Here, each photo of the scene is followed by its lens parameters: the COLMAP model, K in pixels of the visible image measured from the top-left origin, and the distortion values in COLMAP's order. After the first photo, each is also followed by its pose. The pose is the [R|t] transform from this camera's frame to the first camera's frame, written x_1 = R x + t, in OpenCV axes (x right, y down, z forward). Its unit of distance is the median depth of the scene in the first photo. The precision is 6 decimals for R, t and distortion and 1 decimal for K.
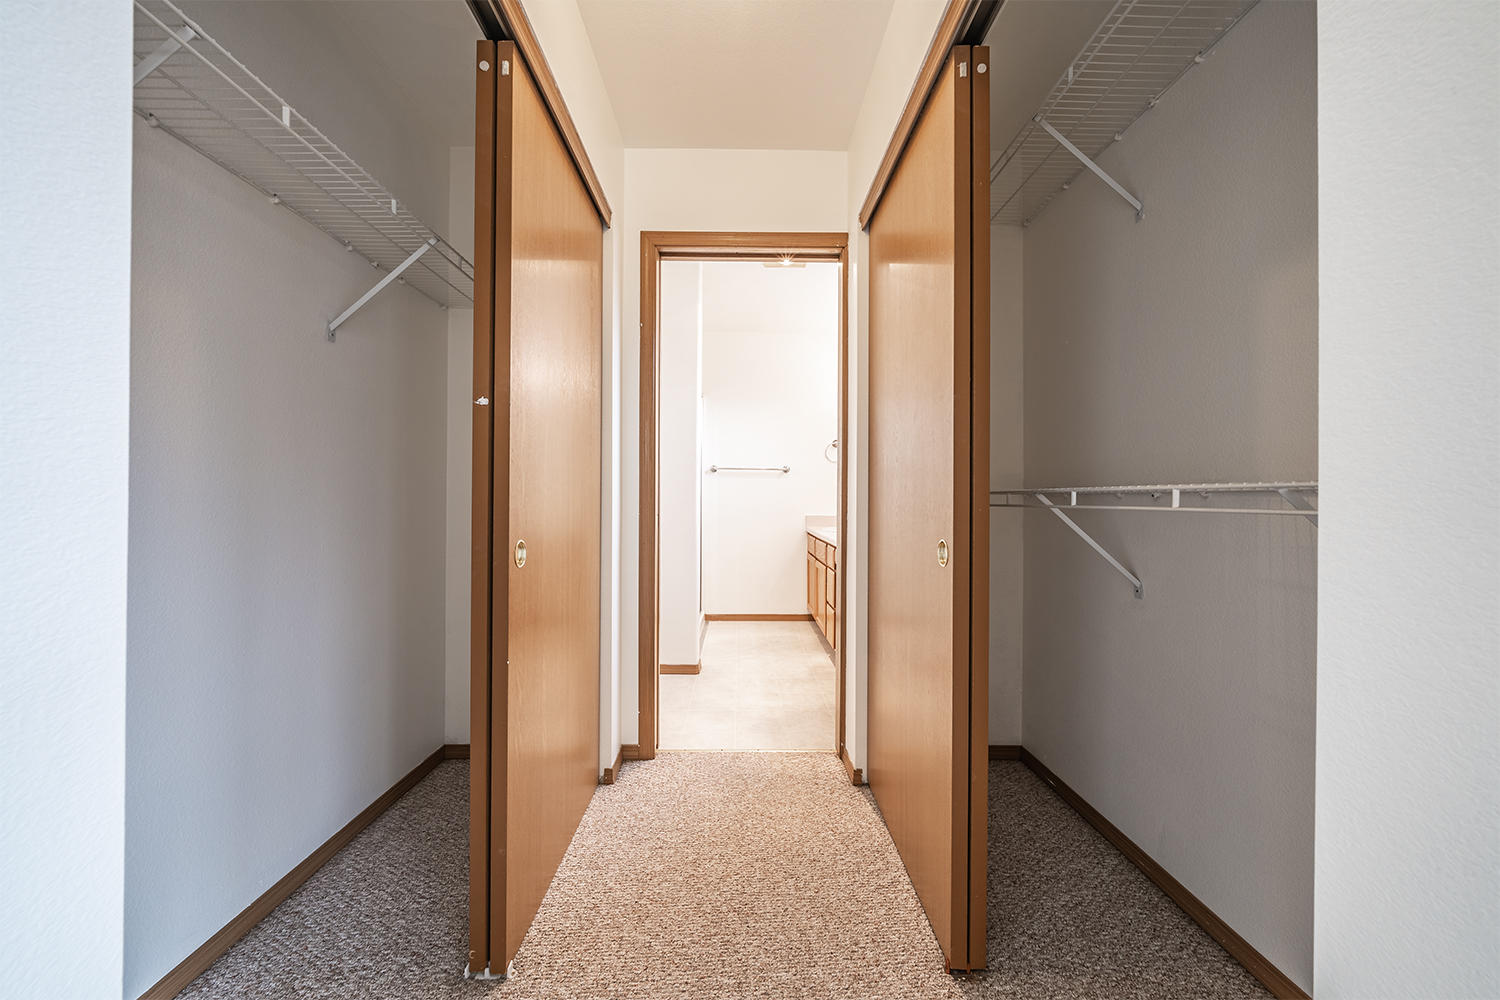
lens RADIAL K [[516.6, 0, 747.1], [0, 516.6, 494.2], [0, 0, 1]] dist [-0.008172, 0.000066]
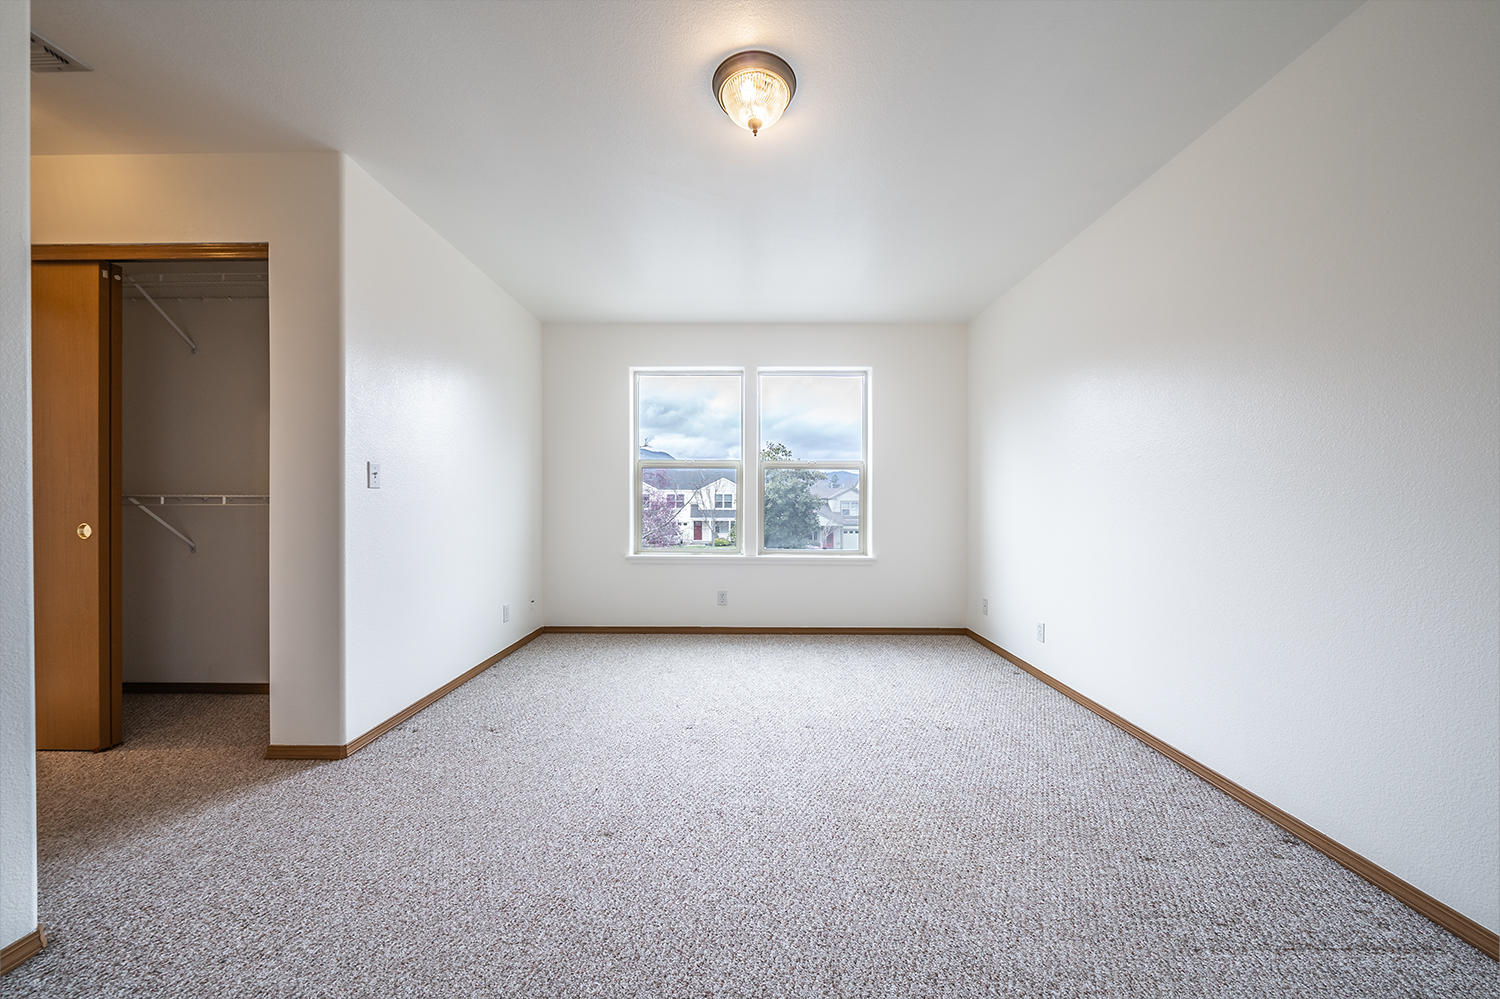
lens RADIAL K [[516.6, 0, 747.1], [0, 516.6, 493.7], [0, 0, 1]] dist [-0.008172, 0.000066]
pose [[0.022921, -0.000983, 0.999737, -1.089427], [0.000591, 0.999999, 0.000970, -0.014529], [-0.999737, 0.000569, 0.022922, -1.093558]]
